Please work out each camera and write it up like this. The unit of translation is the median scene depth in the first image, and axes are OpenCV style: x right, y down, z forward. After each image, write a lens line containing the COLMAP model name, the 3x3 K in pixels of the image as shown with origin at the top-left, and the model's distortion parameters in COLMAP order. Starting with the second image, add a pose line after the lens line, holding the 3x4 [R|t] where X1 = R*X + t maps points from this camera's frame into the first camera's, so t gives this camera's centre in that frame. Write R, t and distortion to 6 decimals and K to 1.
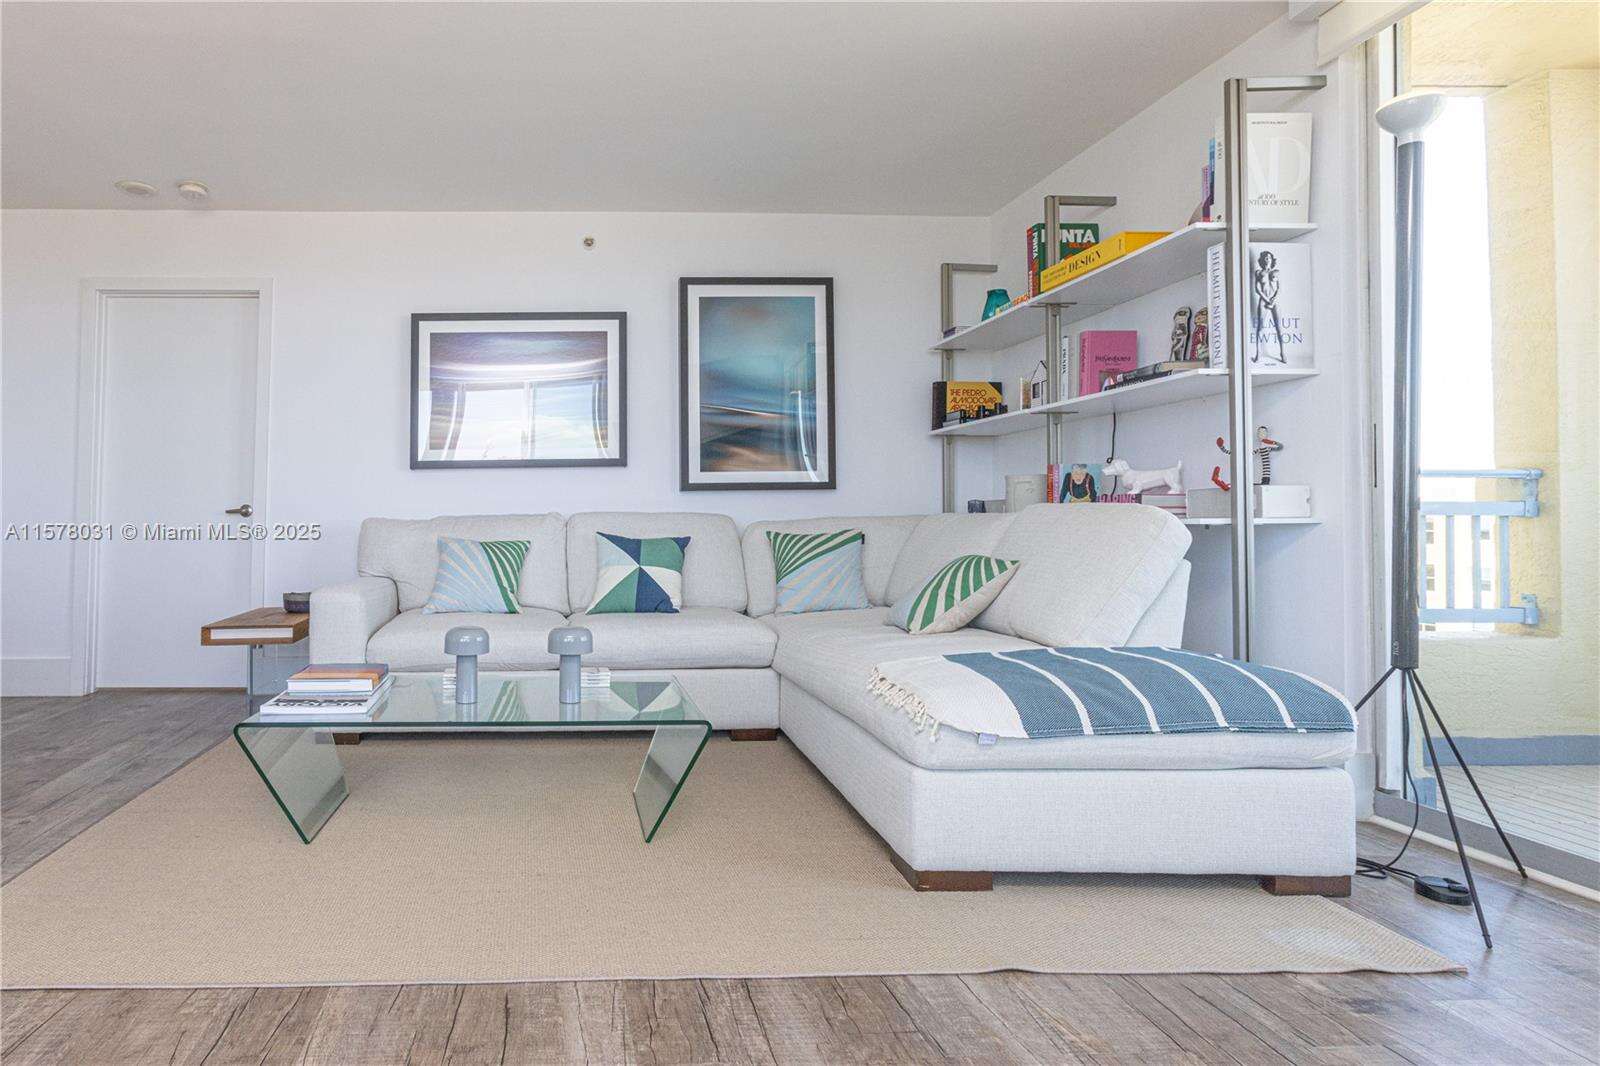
lens RADIAL K [[875.4, 0, 799.4], [0, 875.4, 571.2], [0, 0, 1]] dist [-0.021710, 0.001503]
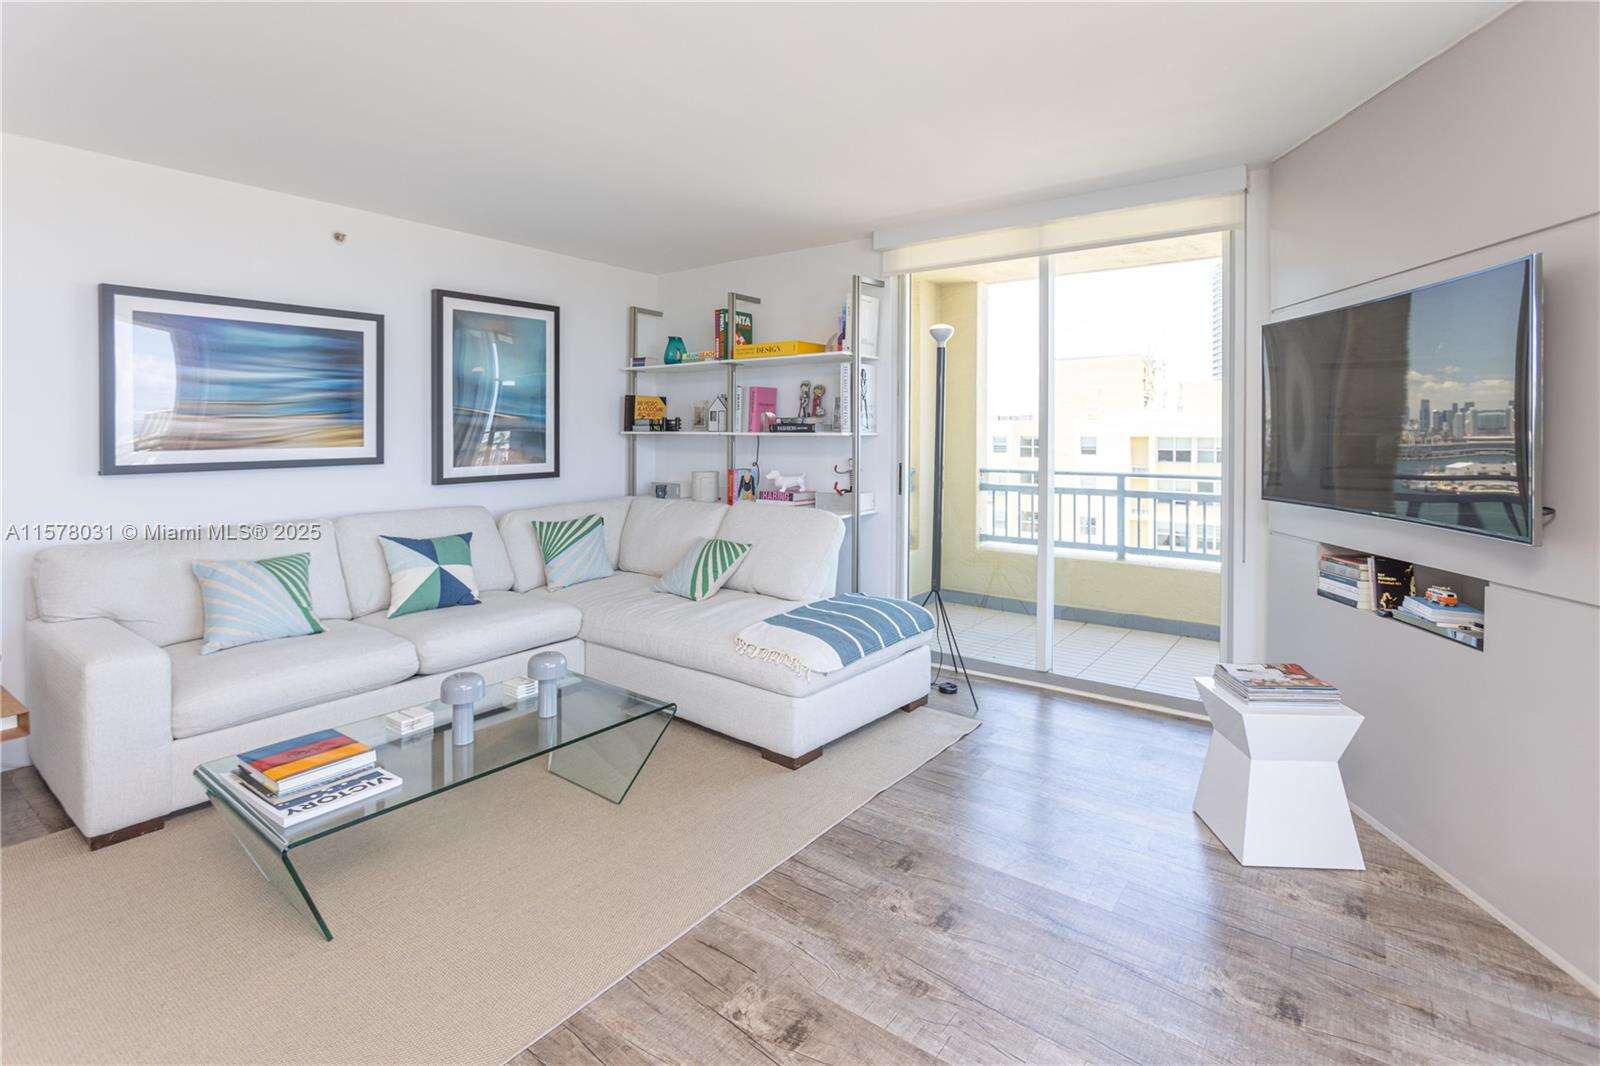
lens RADIAL K [[752.7, 0, 802.0], [0, 752.7, 438.3], [0, 0, 1]] dist [-0.014150, 0.007936]
pose [[0.637087, -0.004533, 0.770778, -0.645050], [-0.020226, 0.999540, 0.022596, -0.205018], [-0.770526, -0.029985, 0.636702, 0.054301]]
